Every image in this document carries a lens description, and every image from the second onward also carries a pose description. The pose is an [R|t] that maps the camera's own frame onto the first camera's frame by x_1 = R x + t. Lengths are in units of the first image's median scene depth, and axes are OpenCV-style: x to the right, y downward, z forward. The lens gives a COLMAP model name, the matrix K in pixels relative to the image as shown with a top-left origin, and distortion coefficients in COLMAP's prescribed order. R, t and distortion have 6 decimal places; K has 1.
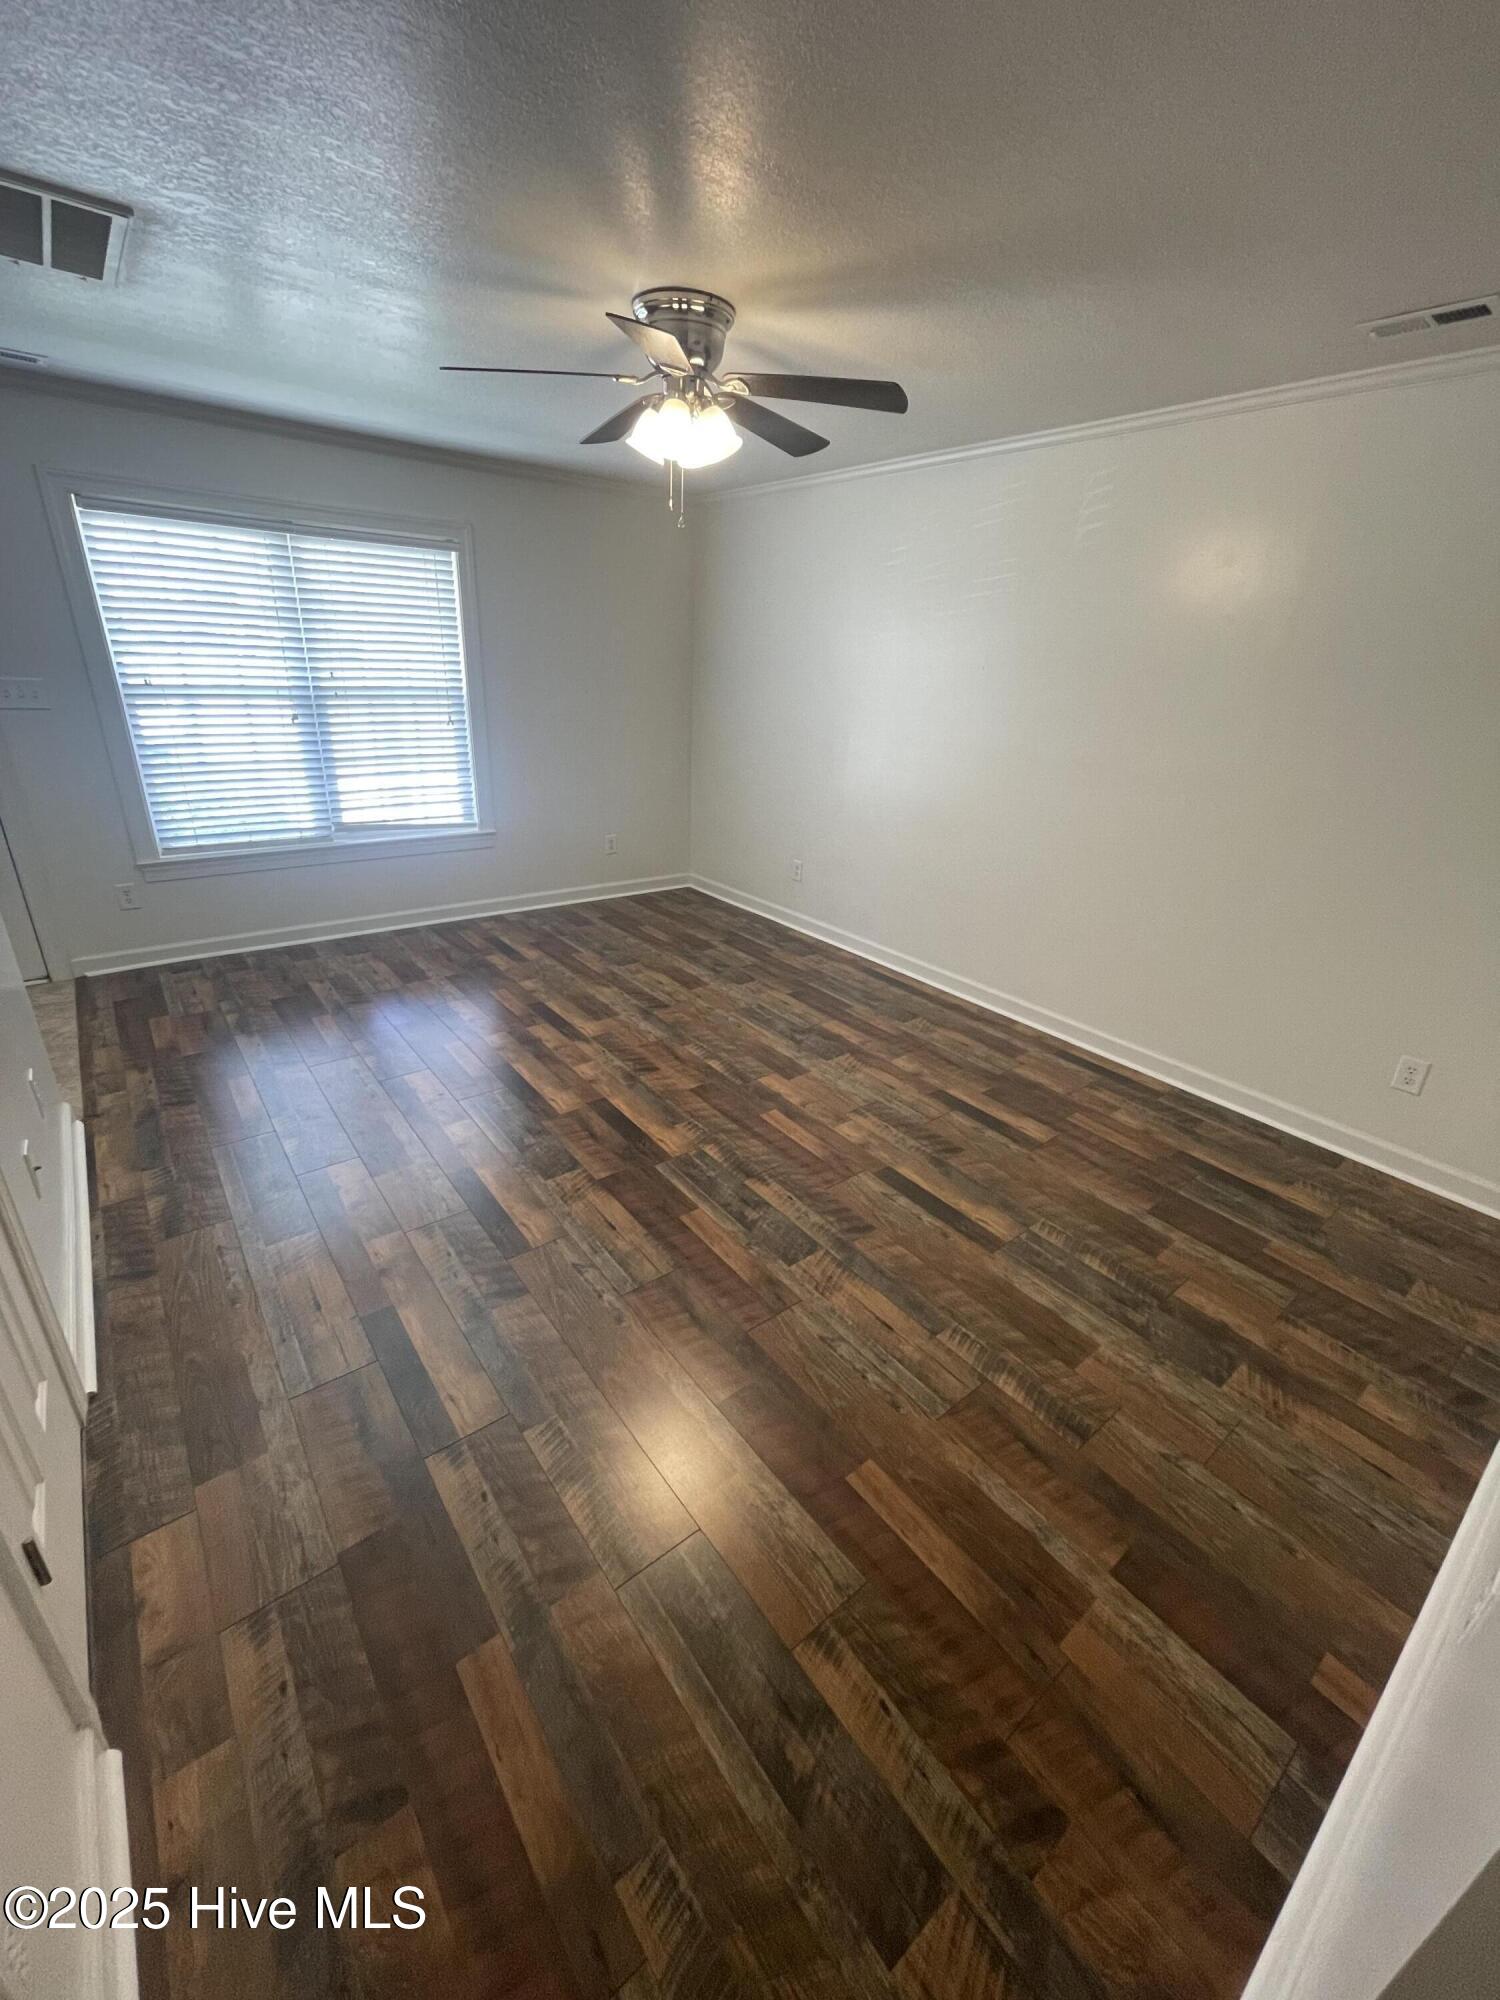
lens RADIAL K [[803.1, 0, 752.4], [0, 803.1, 998.7], [0, 0, 1]] dist [-0.001014, 0.000499]
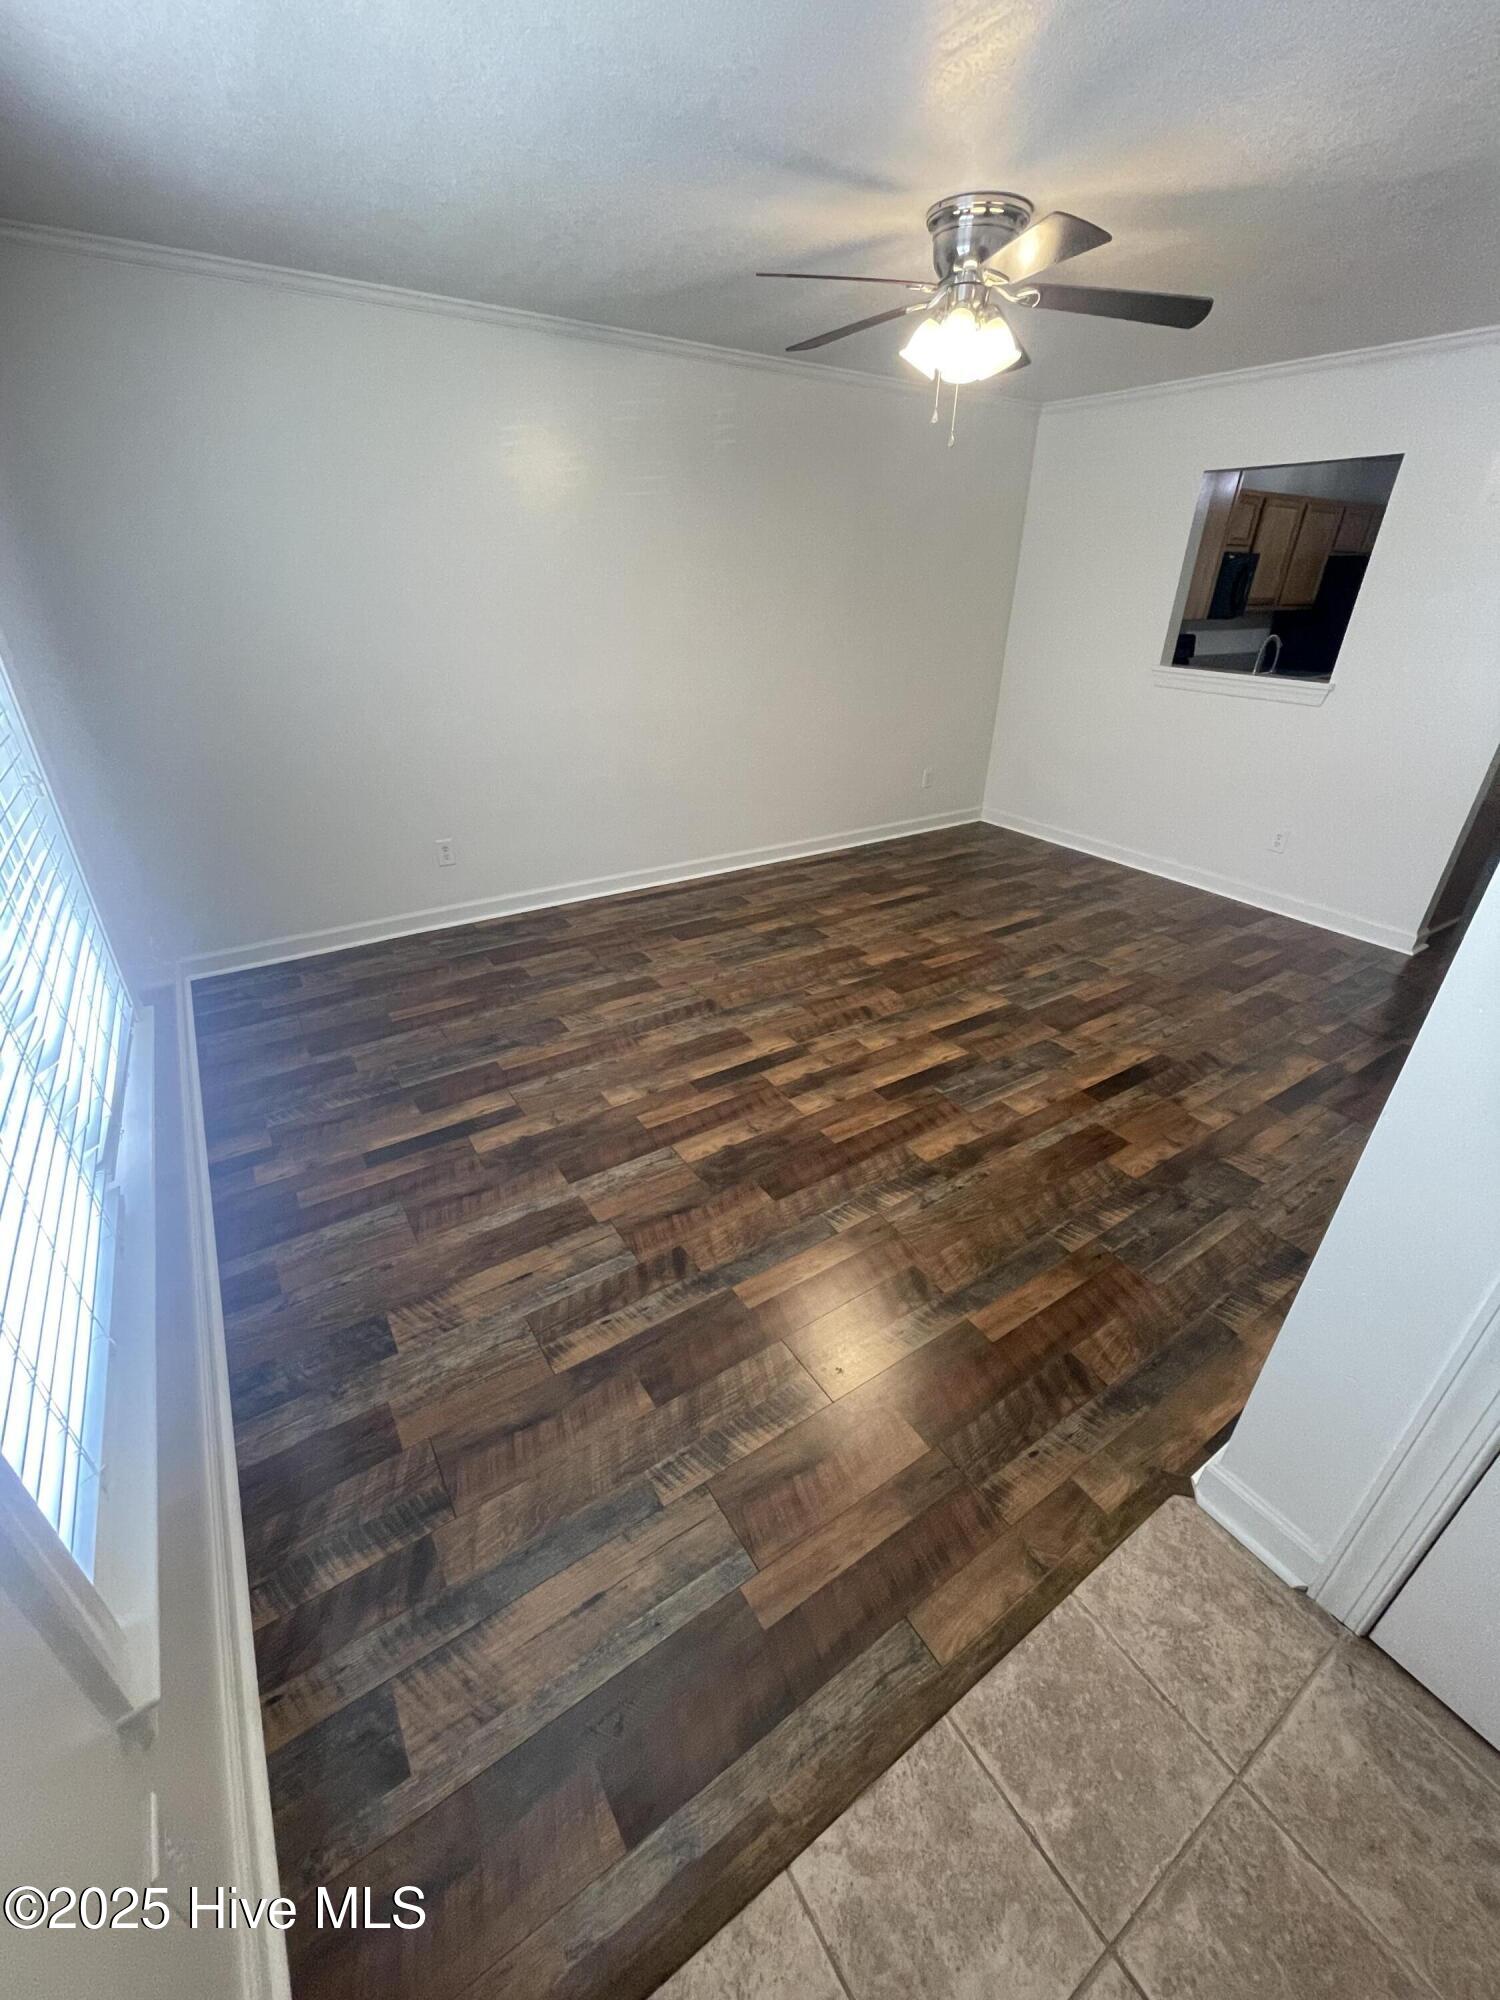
lens RADIAL K [[803.1, 0, 738.6], [0, 803.1, 1002.0], [0, 0, 1]] dist [-0.001014, 0.000499]
pose [[0.092558, -0.508453, 0.856101, -0.927768], [0.379455, 0.812922, 0.441783, -0.395061], [-0.920569, 0.283961, 0.268177, 0.818828]]
